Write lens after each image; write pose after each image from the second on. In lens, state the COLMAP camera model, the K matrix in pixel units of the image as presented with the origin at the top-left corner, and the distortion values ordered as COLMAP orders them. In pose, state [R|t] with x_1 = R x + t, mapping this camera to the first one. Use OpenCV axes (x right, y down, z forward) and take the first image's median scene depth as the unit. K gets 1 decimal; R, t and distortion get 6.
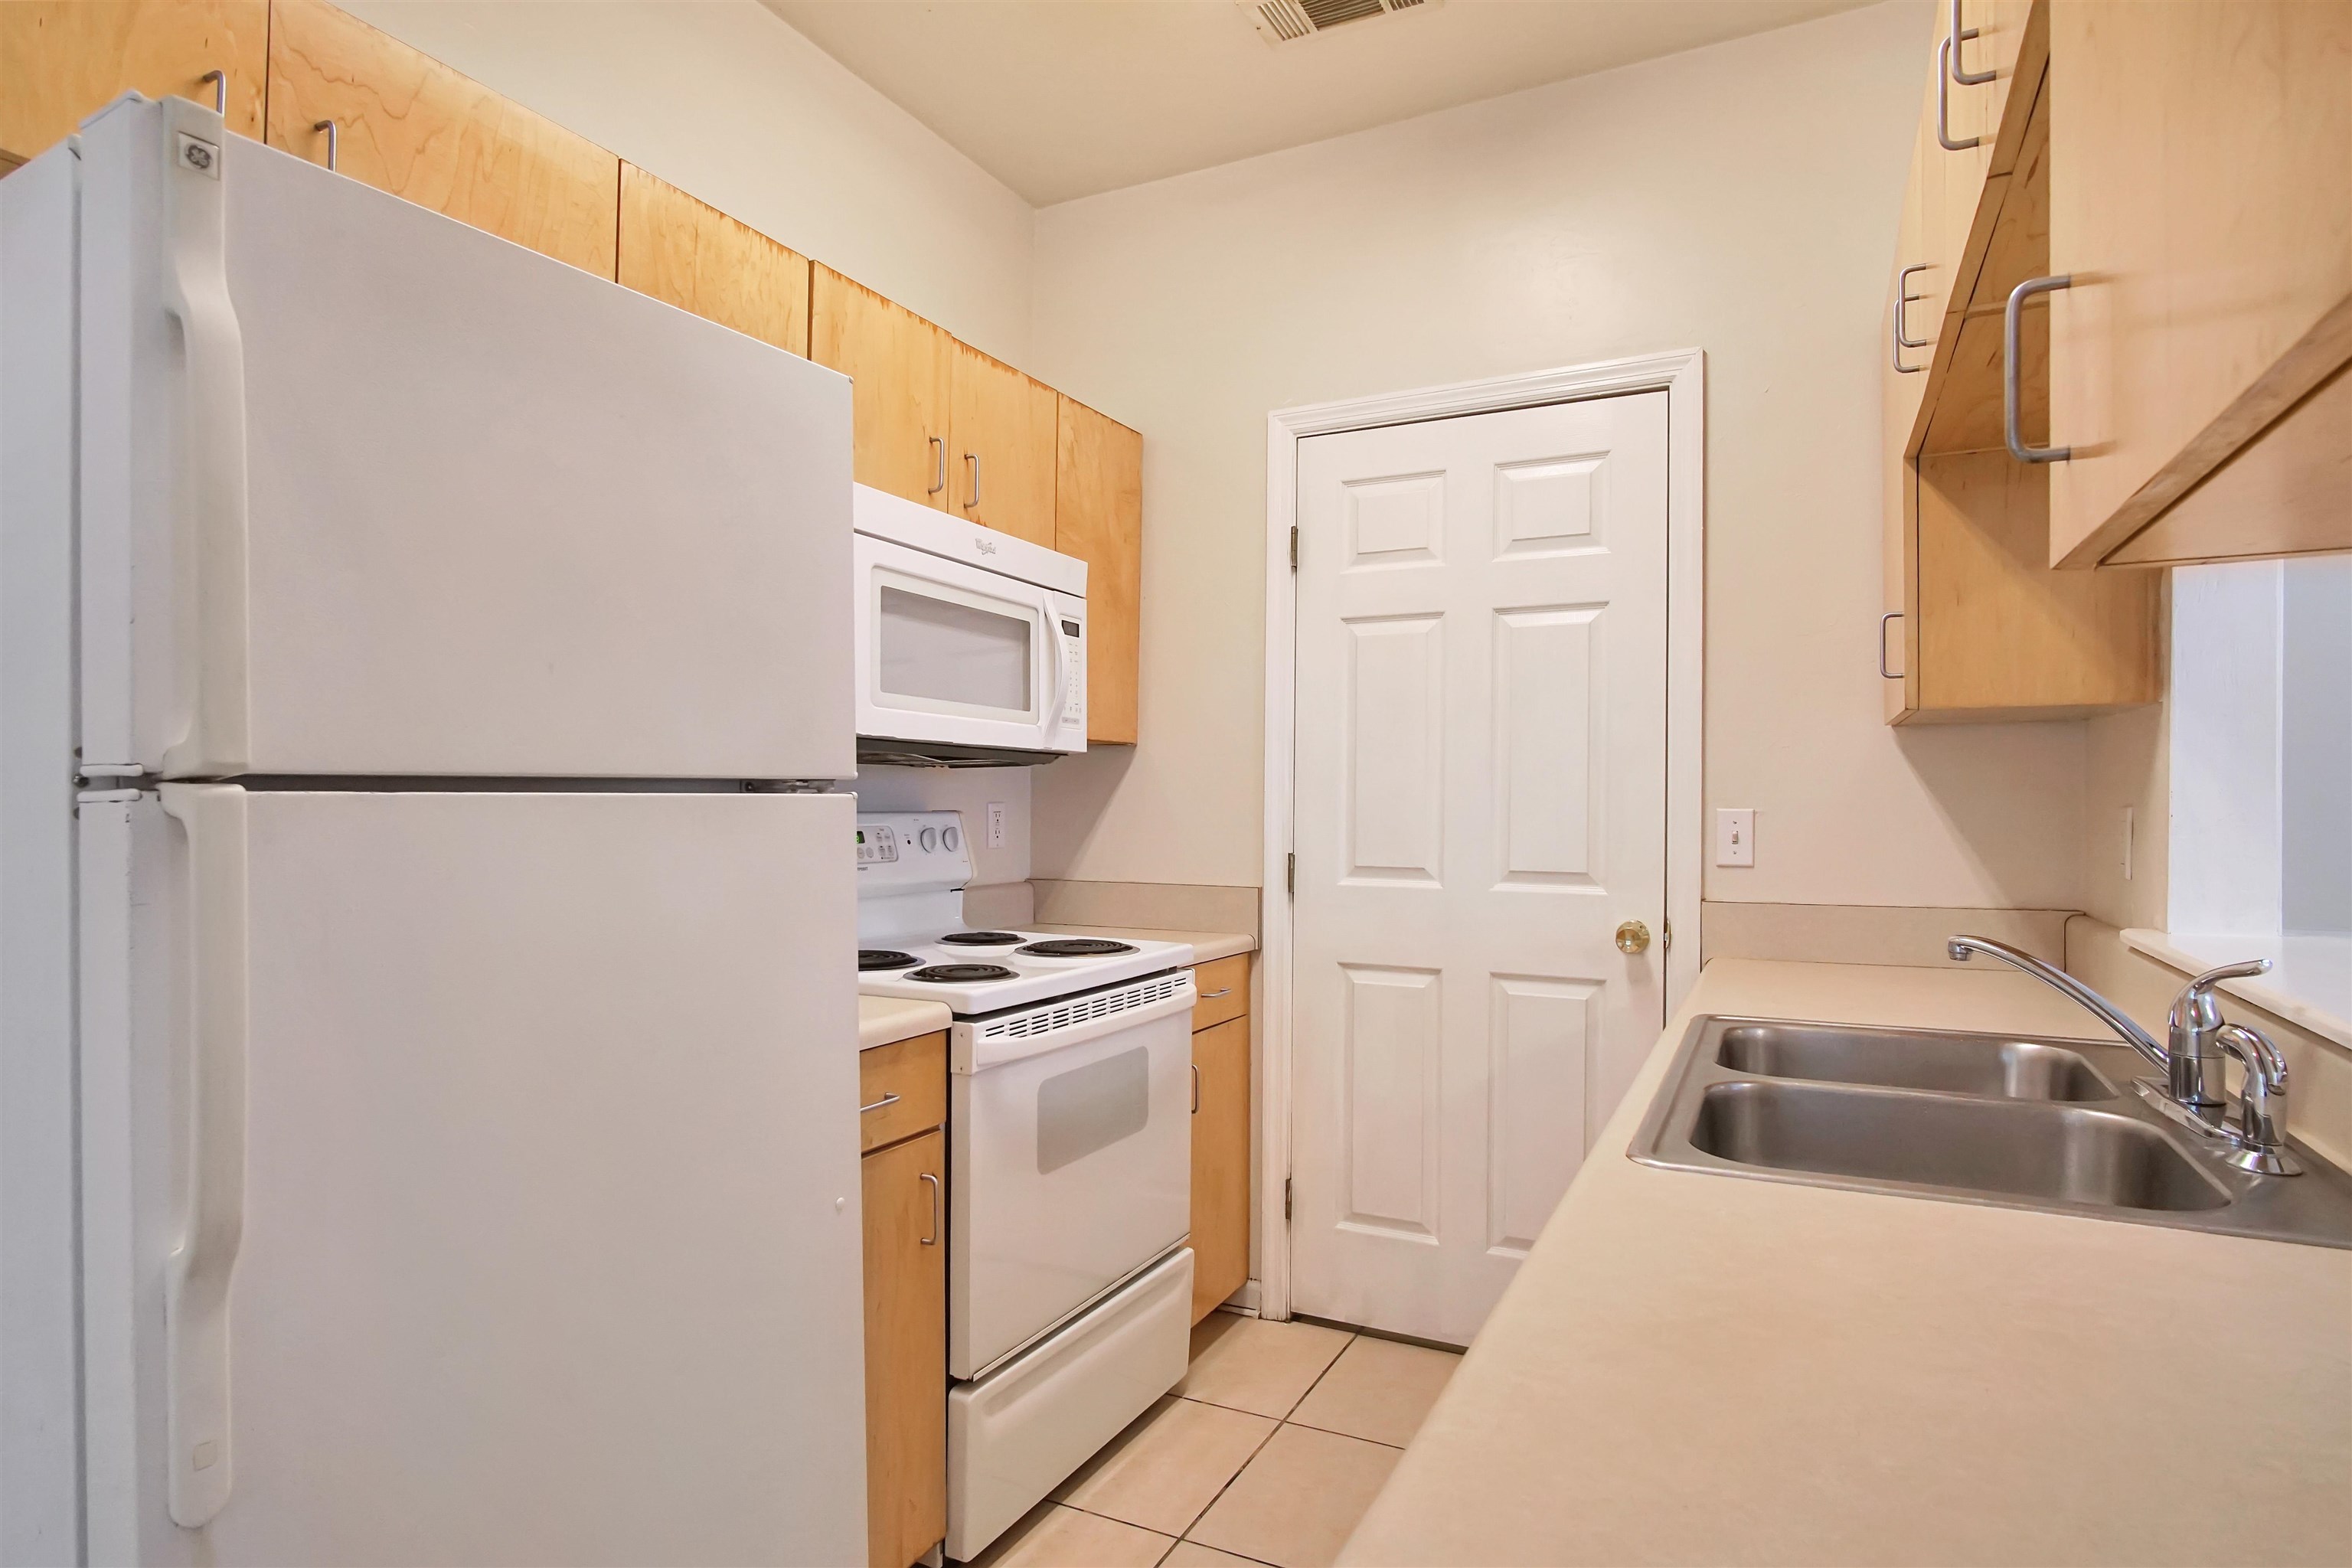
lens RADIAL K [[1270.4, 0, 1175.5], [0, 1270.4, 786.2], [0, 0, 1]] dist [-0.022721, 0.001401]
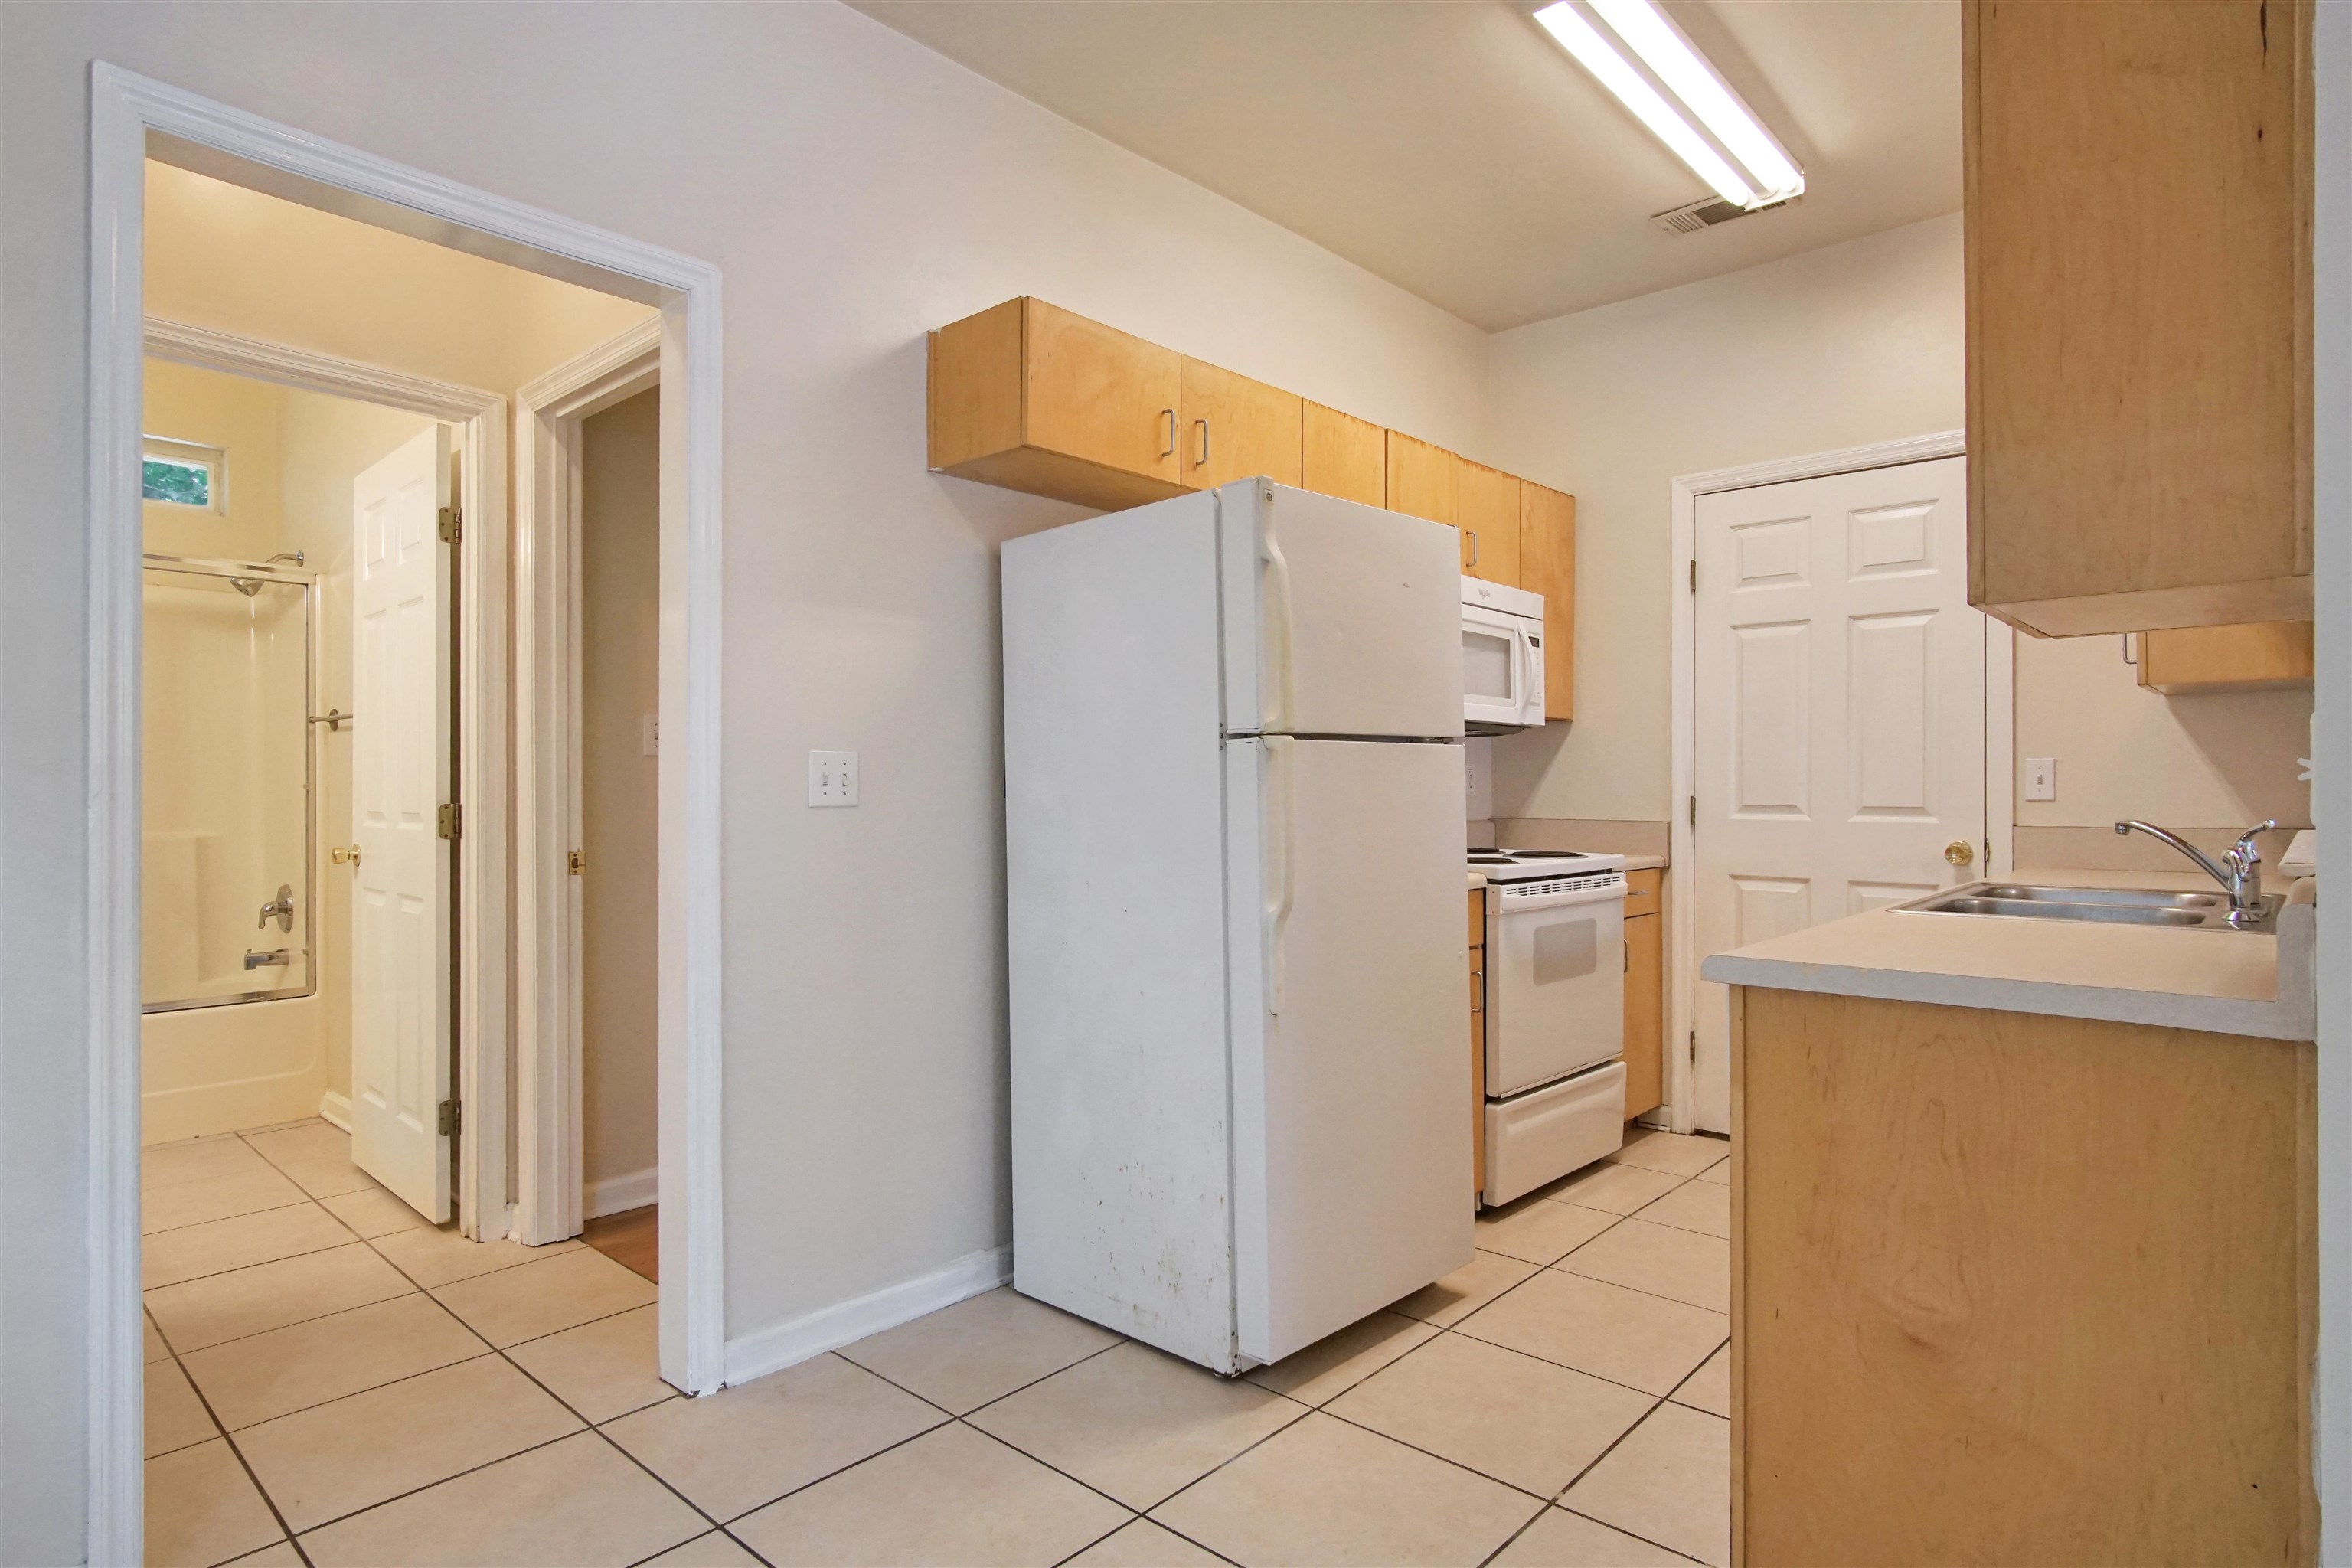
lens RADIAL K [[1270.4, 0, 1187.3], [0, 1270.4, 776.1], [0, 0, 1]] dist [-0.022721, 0.001401]
pose [[0.963182, -0.006493, -0.268773, -0.076631], [0.007632, 0.999966, 0.003192, 0.024401], [0.268743, -0.005126, 0.963198, -0.532703]]
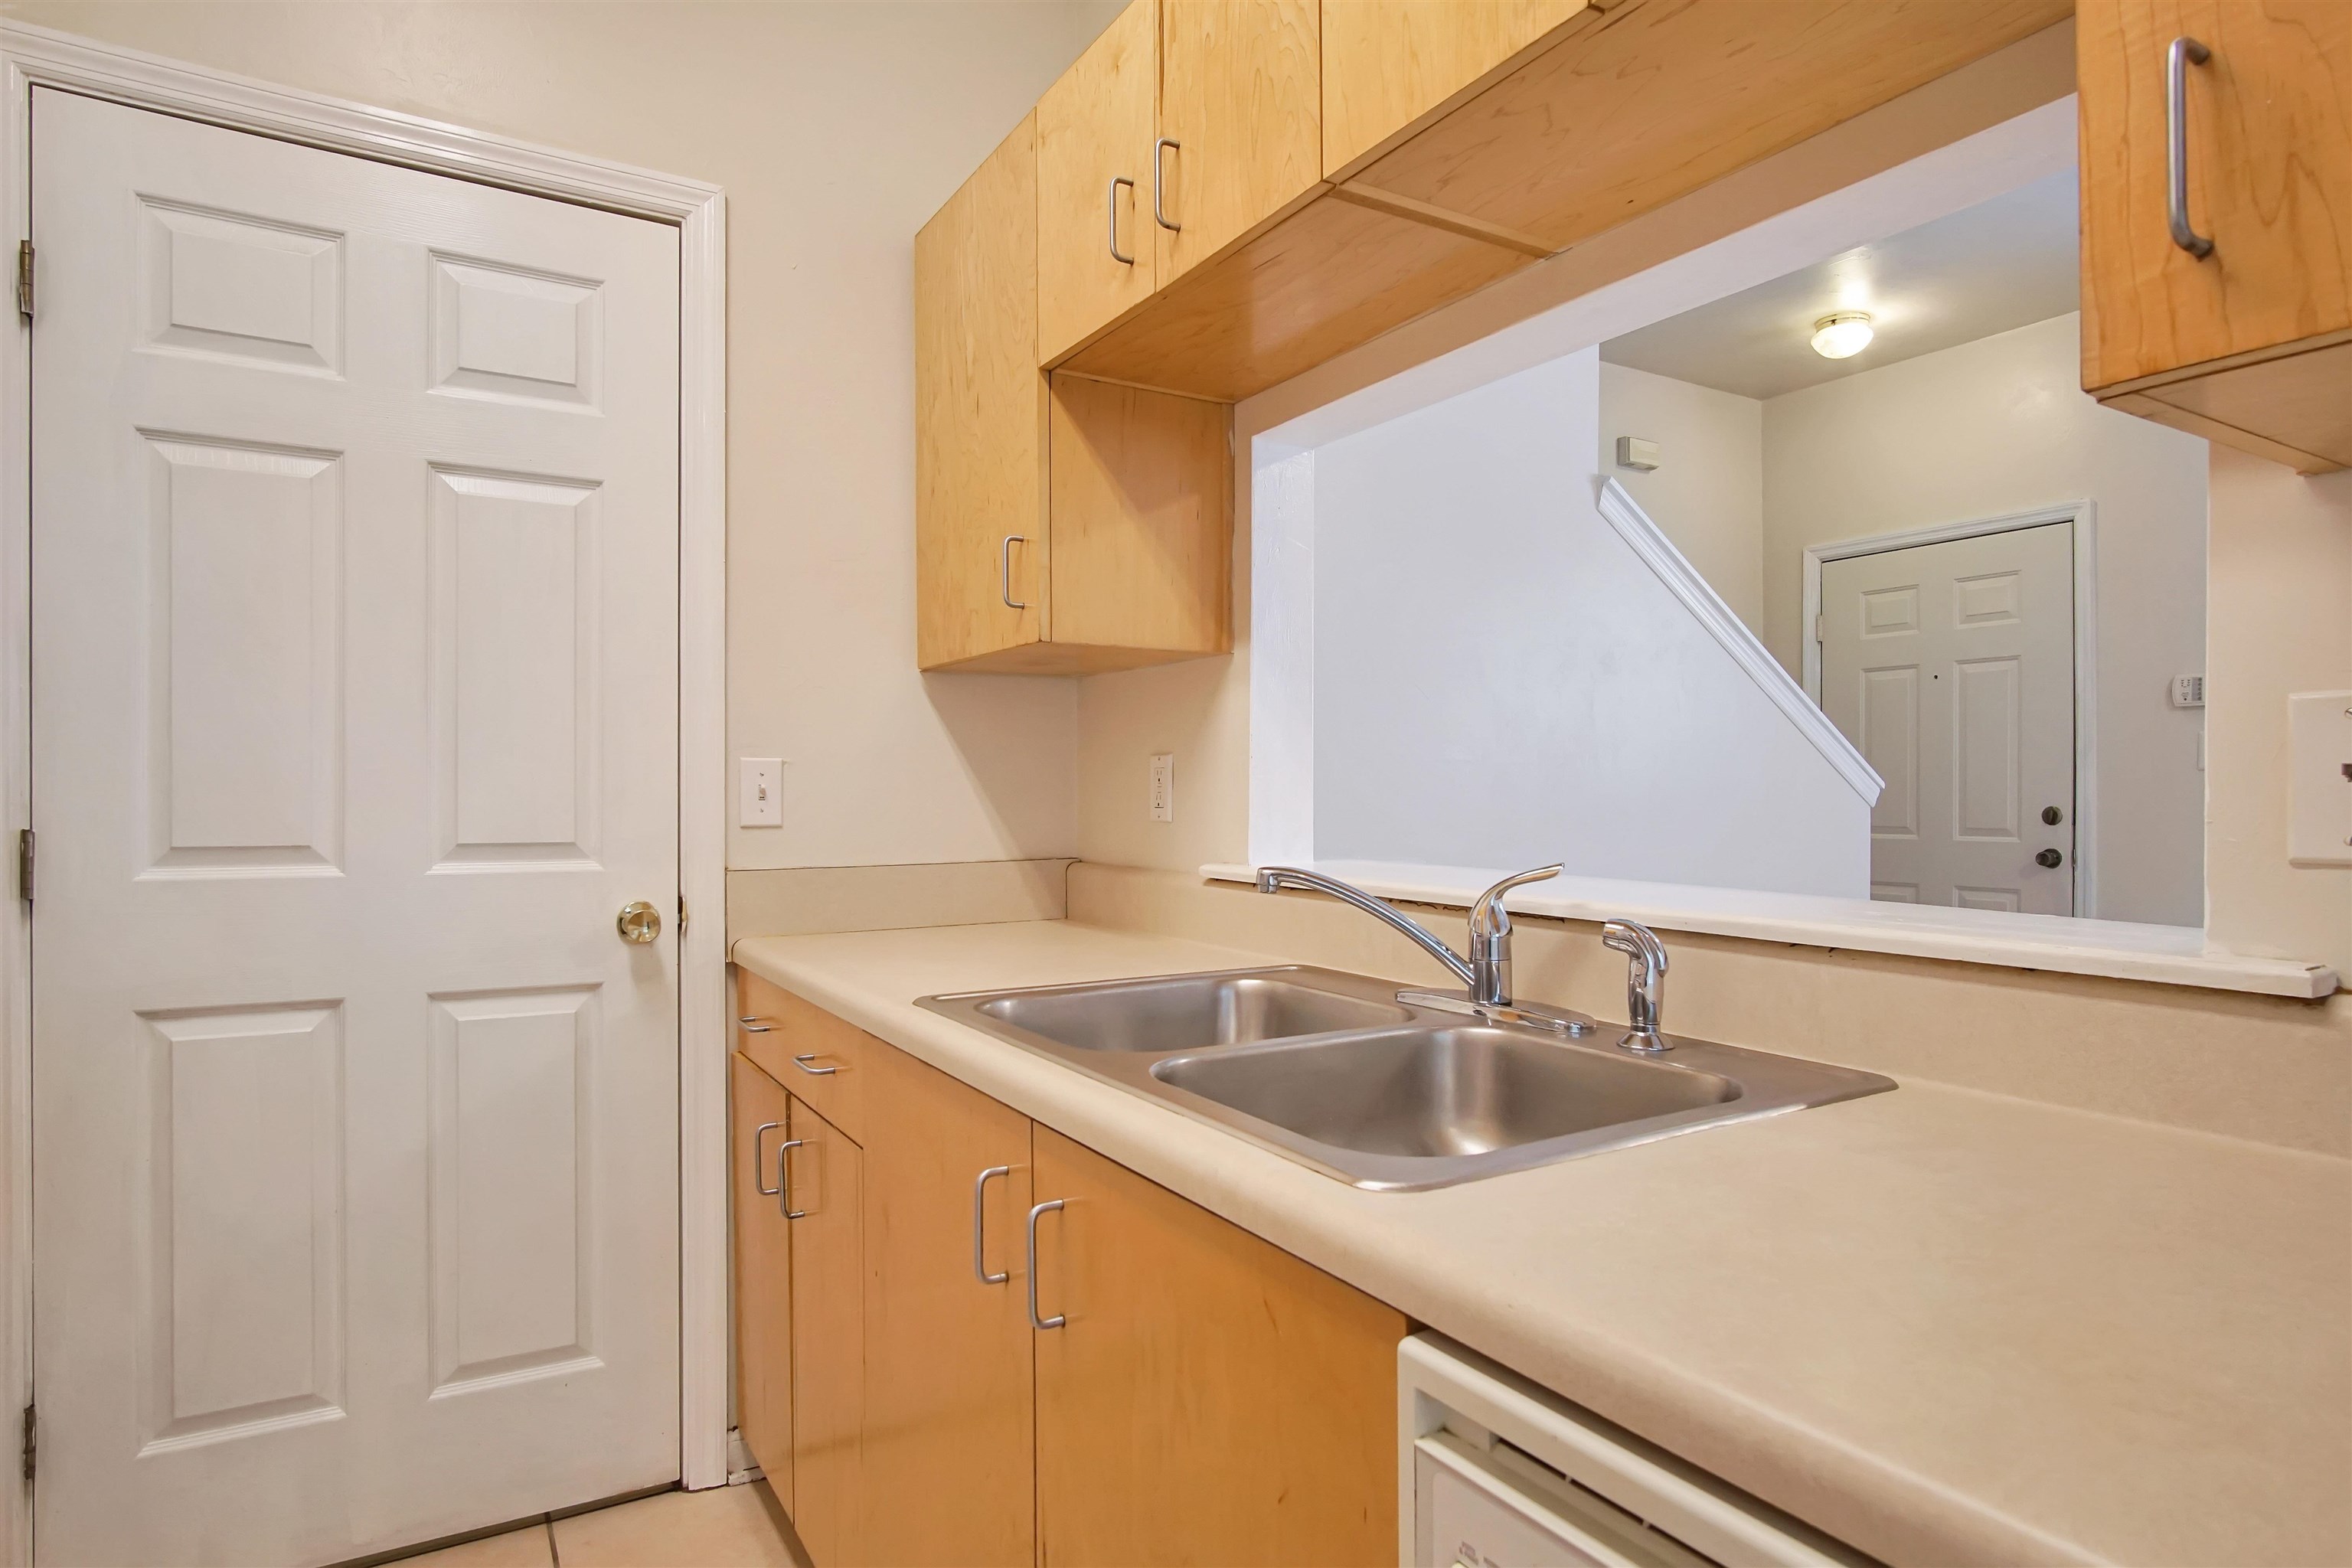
lens RADIAL K [[1270.4, 0, 1166.3], [0, 1270.4, 798.9], [0, 0, 1]] dist [-0.022721, 0.001401]
pose [[0.526538, -0.005803, 0.850132, -0.123983], [-0.009711, 0.999870, 0.012840, 0.030168], [-0.850096, -0.015017, 0.526413, 0.315251]]
